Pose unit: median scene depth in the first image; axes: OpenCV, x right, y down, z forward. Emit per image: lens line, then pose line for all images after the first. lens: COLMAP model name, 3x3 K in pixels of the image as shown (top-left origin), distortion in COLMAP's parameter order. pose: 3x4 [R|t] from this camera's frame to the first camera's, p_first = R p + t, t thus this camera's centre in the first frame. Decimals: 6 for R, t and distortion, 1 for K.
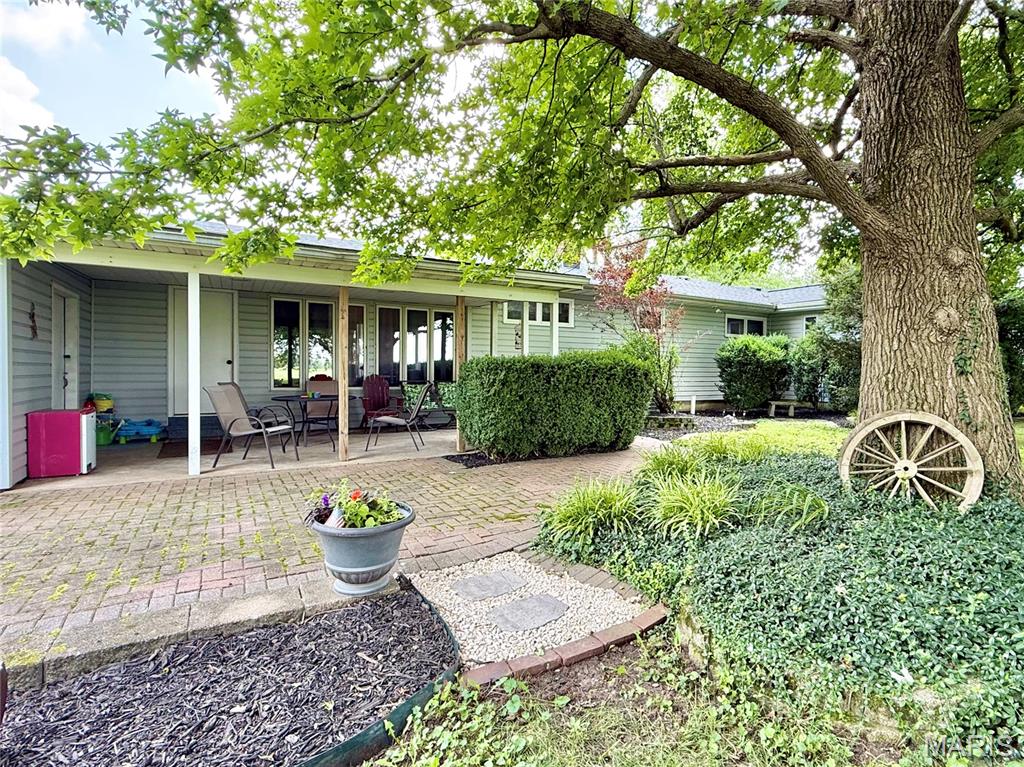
lens RADIAL K [[538.8, 0, 584.6], [0, 538.8, 379.3], [0, 0, 1]] dist [0.000572, 0.000081]
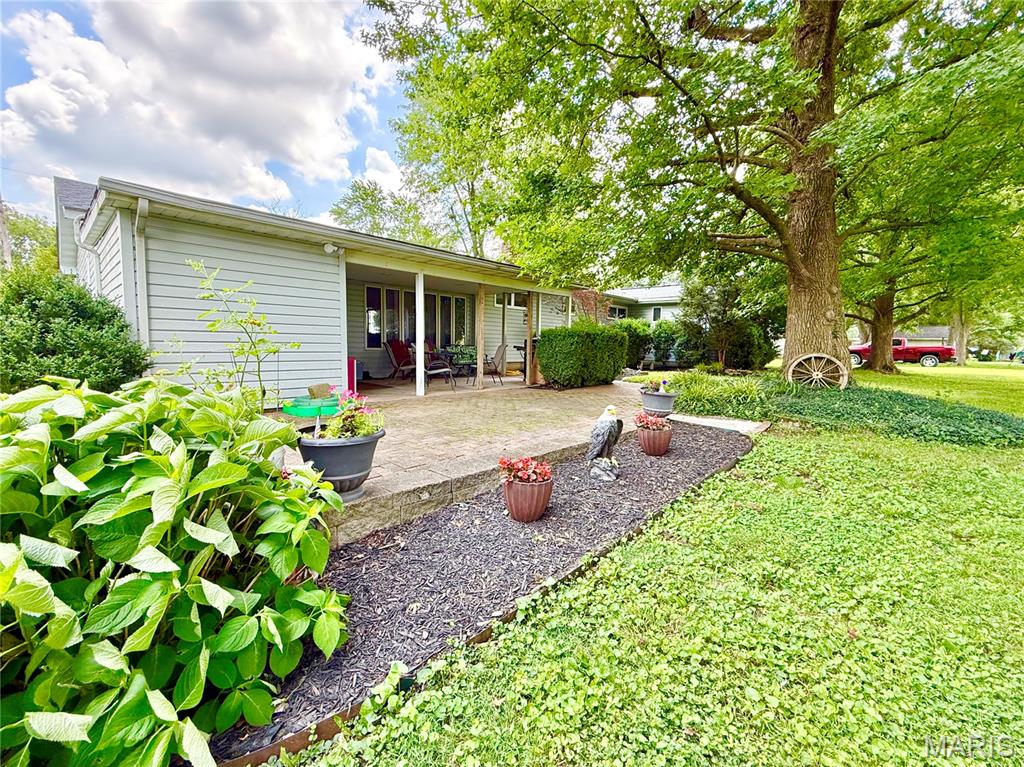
lens RADIAL K [[423.5, 0, 519.4], [0, 423.5, 382.8], [0, 0, 1]] dist [0.001138, 0.000120]
pose [[0.975013, -0.011023, 0.221876, -0.445293], [-0.005827, 0.997155, 0.075146, 0.022774], [-0.222073, -0.074561, 0.972175, -0.229087]]
